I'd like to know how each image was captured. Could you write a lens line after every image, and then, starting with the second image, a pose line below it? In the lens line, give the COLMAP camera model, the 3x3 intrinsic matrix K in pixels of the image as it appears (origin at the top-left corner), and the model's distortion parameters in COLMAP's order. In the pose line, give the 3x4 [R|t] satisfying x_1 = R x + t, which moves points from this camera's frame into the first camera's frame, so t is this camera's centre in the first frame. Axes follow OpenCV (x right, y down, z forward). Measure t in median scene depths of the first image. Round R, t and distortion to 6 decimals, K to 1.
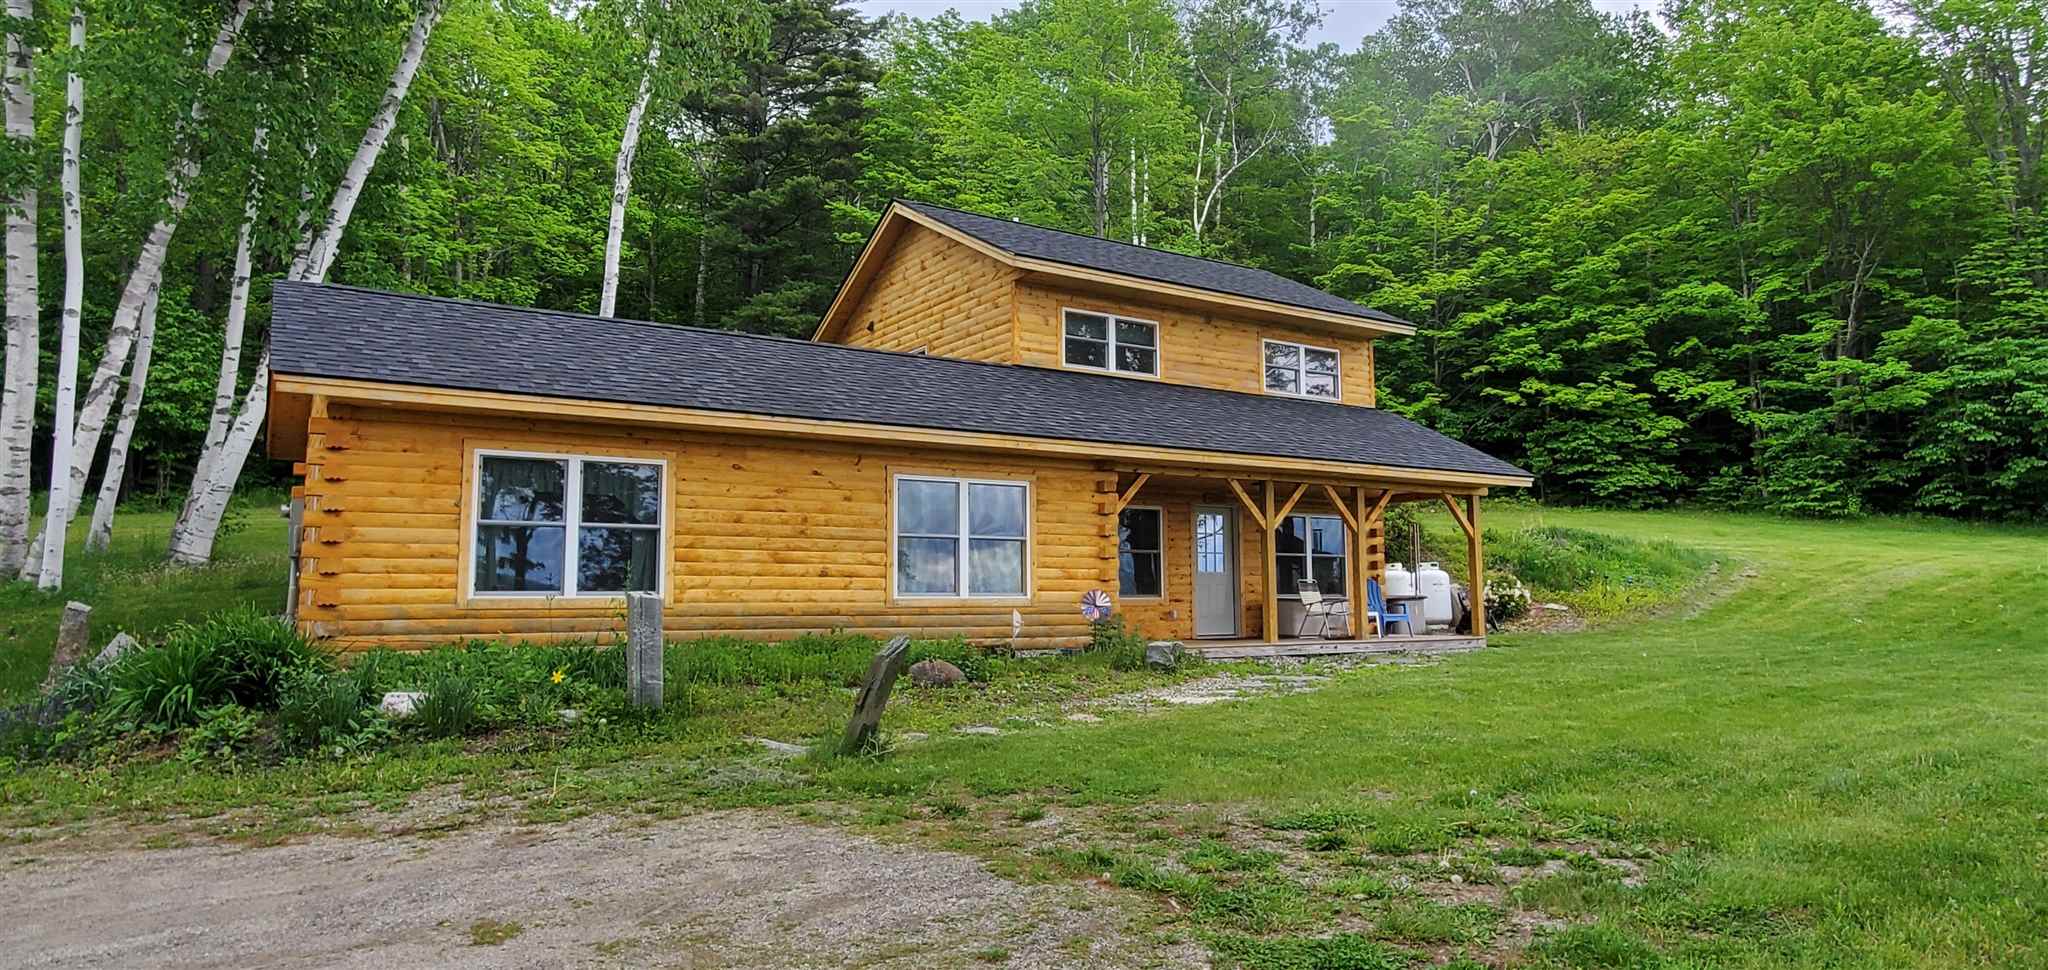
lens RADIAL K [[1238.8, 0, 1024.0], [0, 1238.8, 485.0], [0, 0, 1]] dist [-0.000024, 0.001469]
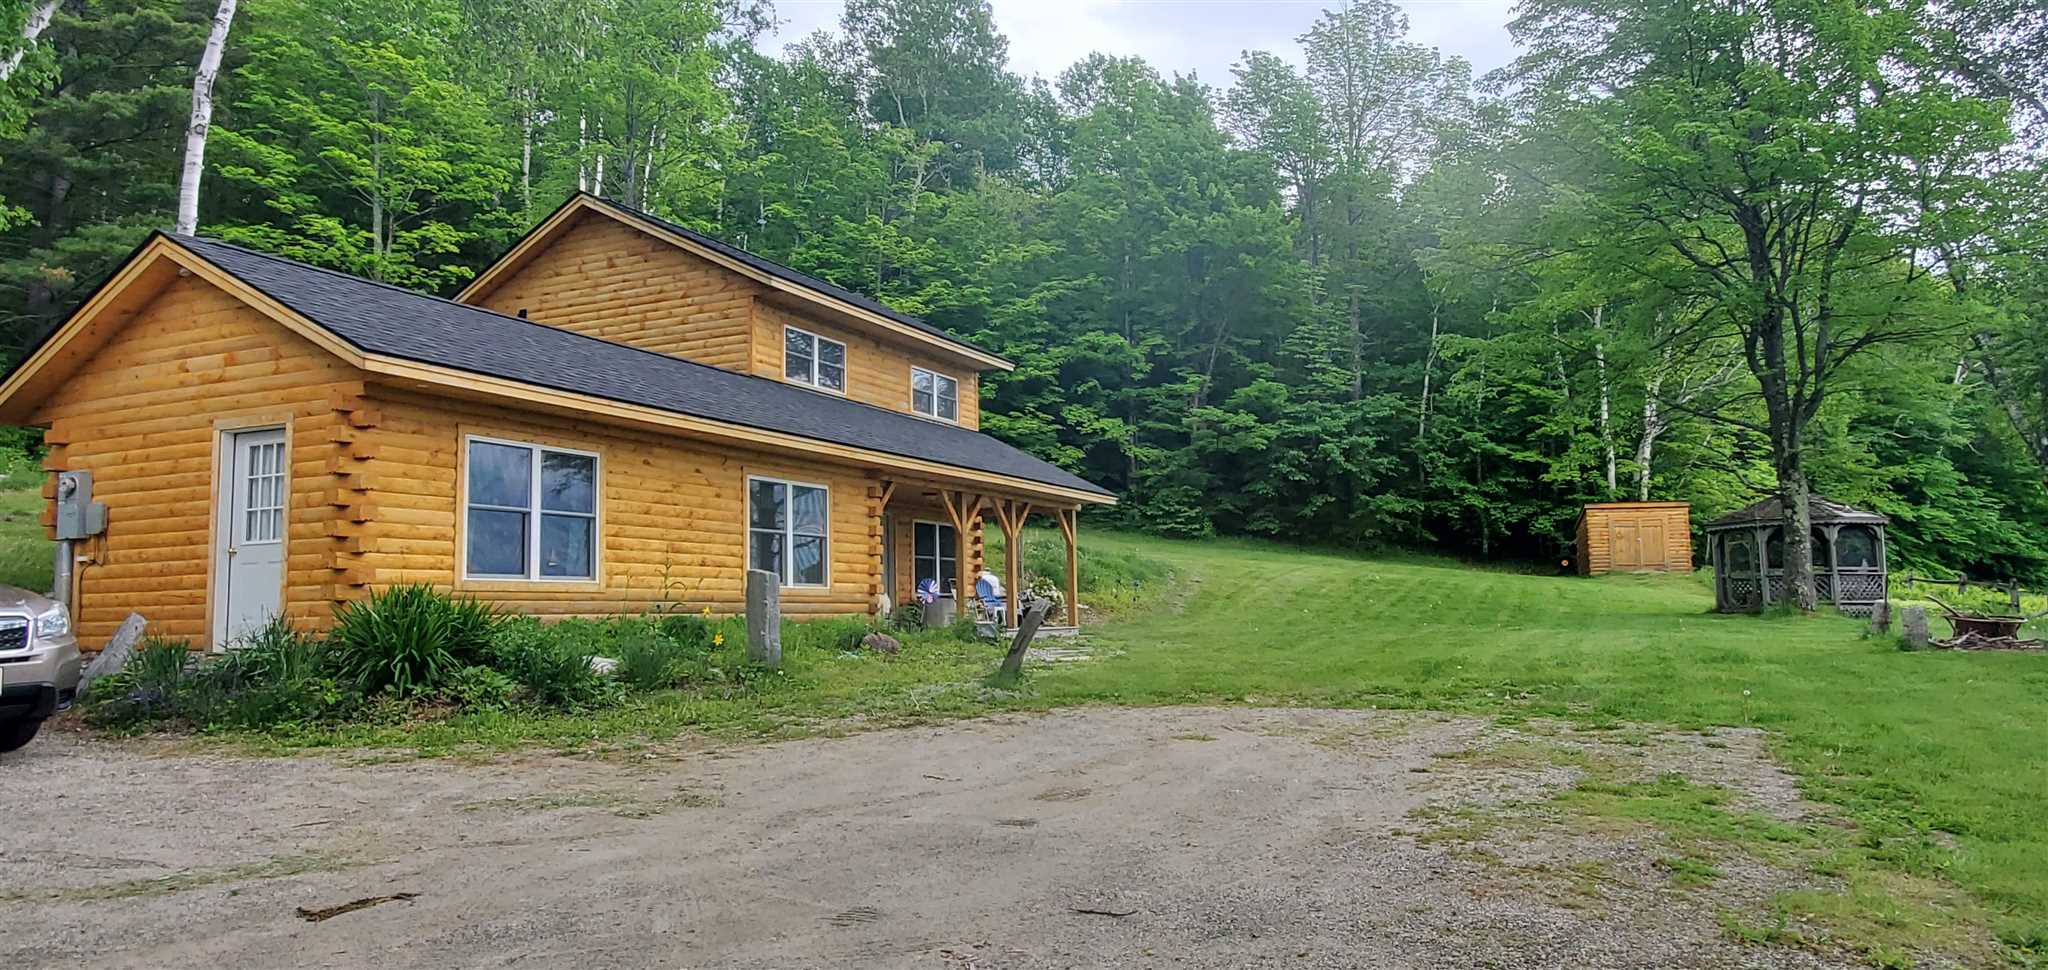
lens RADIAL K [[1406.5, 0, 1024.0], [0, 1406.5, 485.0], [0, 0, 1]] dist [-0.003037, 0.000785]
pose [[0.845718, 0.040139, 0.532119, -0.232412], [-0.035975, 0.999187, -0.018195, 0.005988], [-0.532416, -0.003756, 0.846474, -0.078520]]
